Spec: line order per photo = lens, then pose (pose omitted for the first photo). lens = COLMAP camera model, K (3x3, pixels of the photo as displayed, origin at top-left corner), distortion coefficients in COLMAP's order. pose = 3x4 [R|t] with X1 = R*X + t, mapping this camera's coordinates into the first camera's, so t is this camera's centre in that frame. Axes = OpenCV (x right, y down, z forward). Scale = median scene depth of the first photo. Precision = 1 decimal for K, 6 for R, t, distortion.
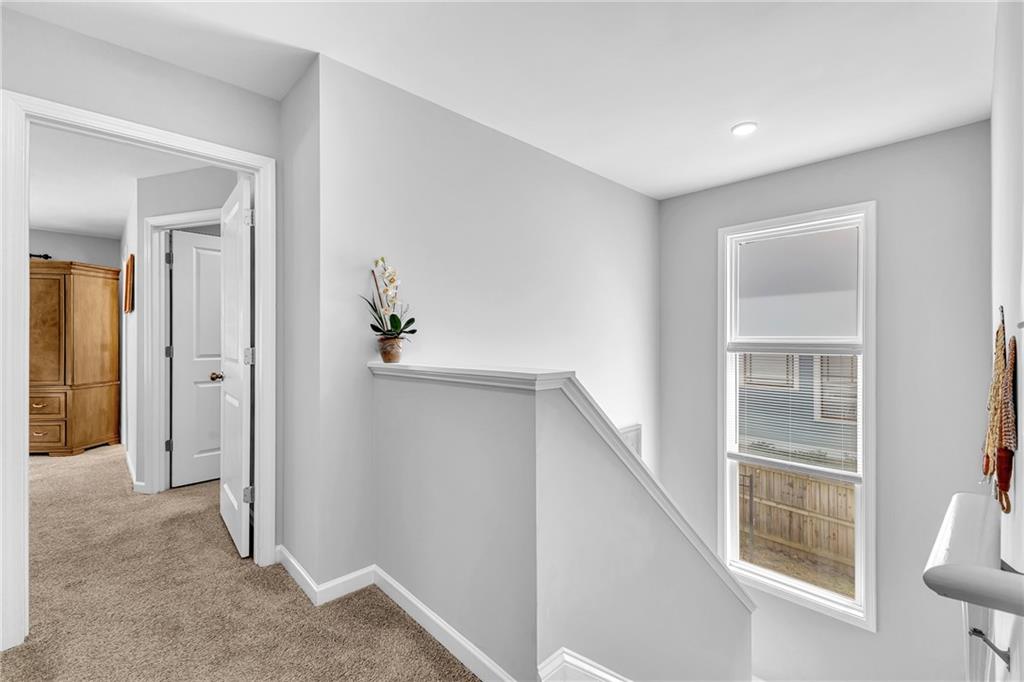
lens RADIAL K [[443.5, 0, 511.7], [0, 443.5, 338.3], [0, 0, 1]] dist [0.013497, -0.004022]
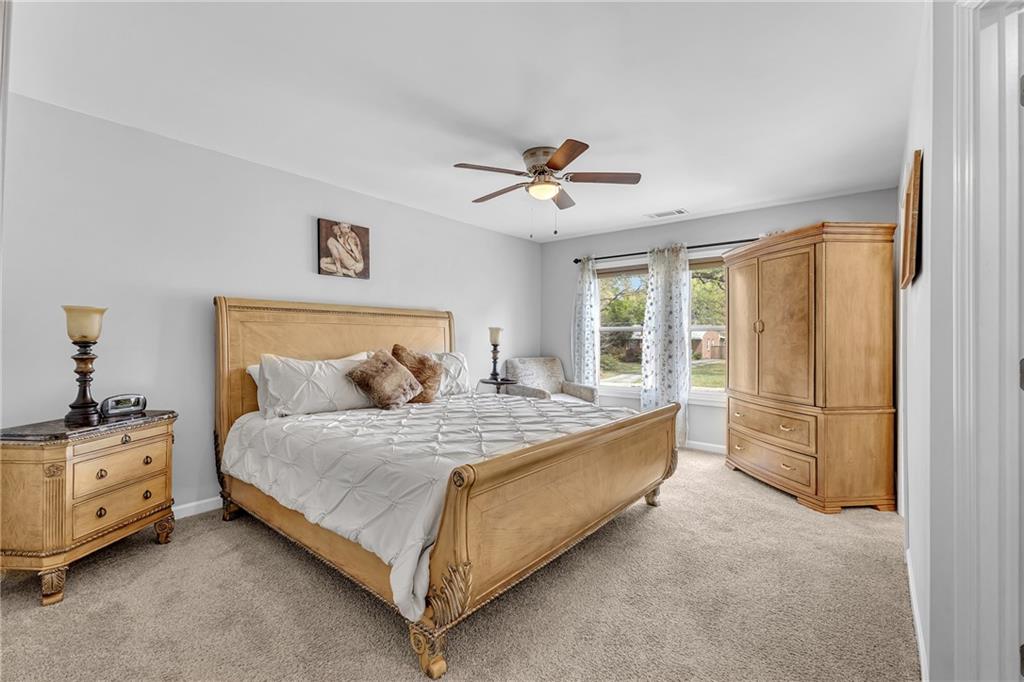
lens RADIAL K [[443.5, 0, 511.5], [0, 443.5, 337.5], [0, 0, 1]] dist [0.013497, -0.004022]
pose [[0.132816, 0.002201, -0.991138, -0.379368], [0.000032, 0.999998, 0.002225, -0.001461], [0.991141, -0.000327, 0.132816, 0.443936]]
